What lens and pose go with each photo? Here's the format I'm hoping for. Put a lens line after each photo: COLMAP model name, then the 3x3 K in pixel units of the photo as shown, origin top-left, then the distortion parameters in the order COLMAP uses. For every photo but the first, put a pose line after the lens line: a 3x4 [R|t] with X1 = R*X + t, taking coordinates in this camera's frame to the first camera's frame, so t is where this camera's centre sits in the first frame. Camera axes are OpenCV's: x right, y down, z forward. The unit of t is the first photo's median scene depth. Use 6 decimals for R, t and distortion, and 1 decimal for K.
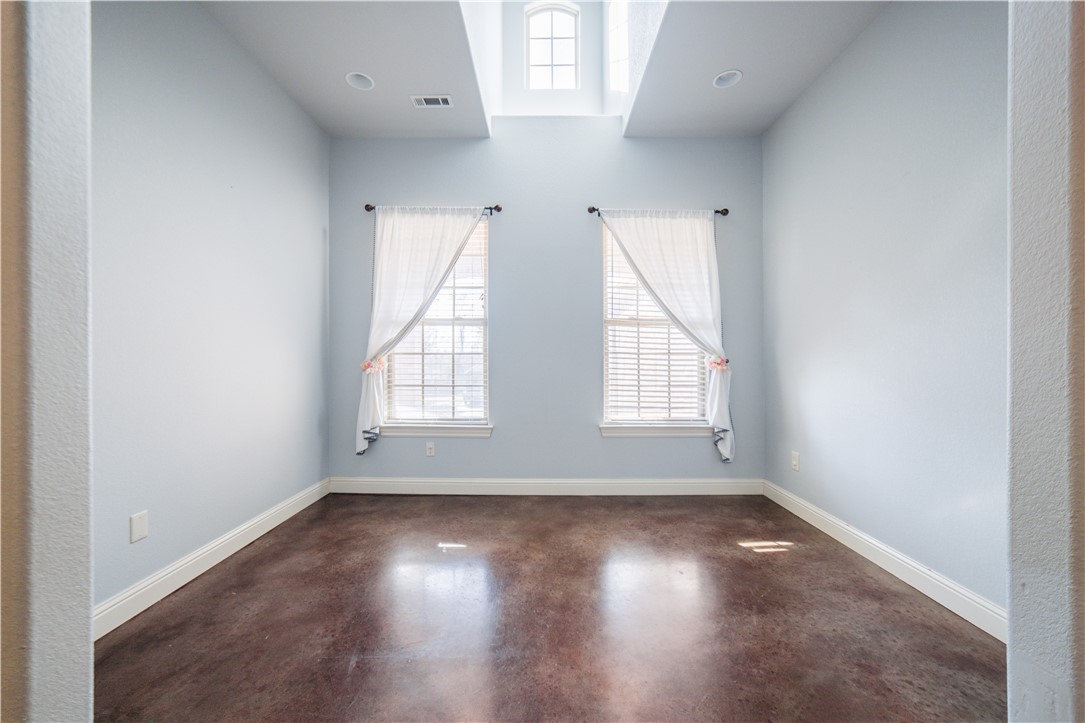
lens RADIAL K [[415.6, 0, 542.5], [0, 415.6, 361.5], [0, 0, 1]] dist [-0.001799, 0.000088]
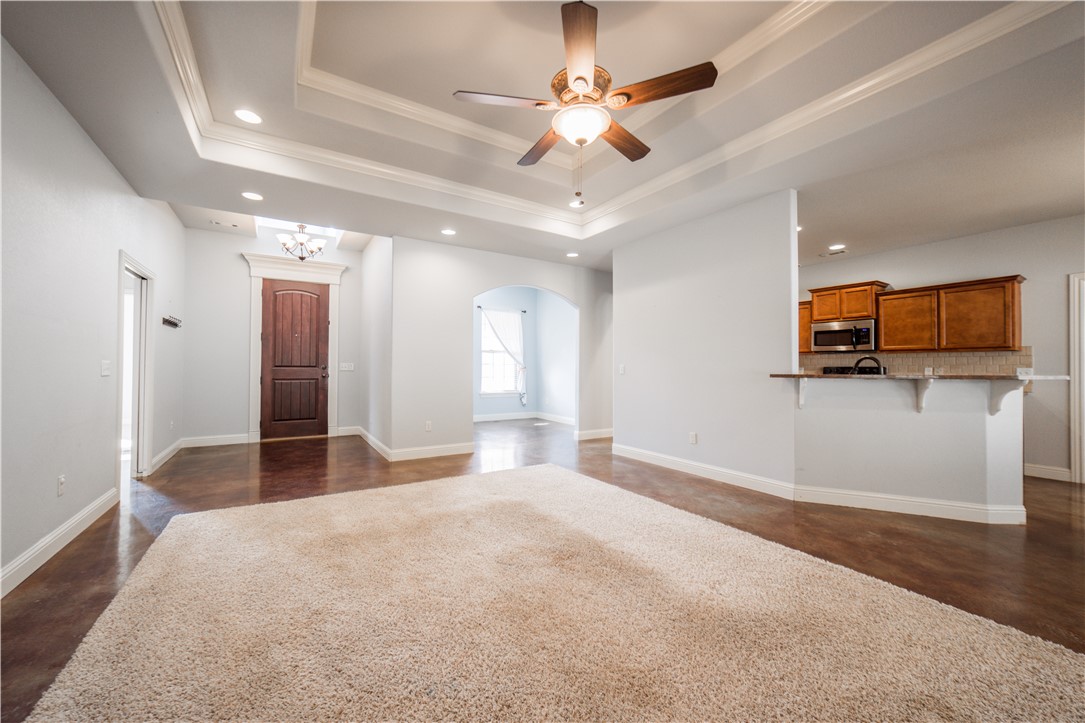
lens RADIAL K [[415.6, 0, 542.5], [0, 415.6, 361.5], [0, 0, 1]] dist [-0.001799, 0.000088]
pose [[0.841451, 0.013526, 0.540165, -0.891387], [-0.005973, 0.999858, -0.015733, 0.001459], [-0.540301, 0.010012, 0.841412, -1.287764]]
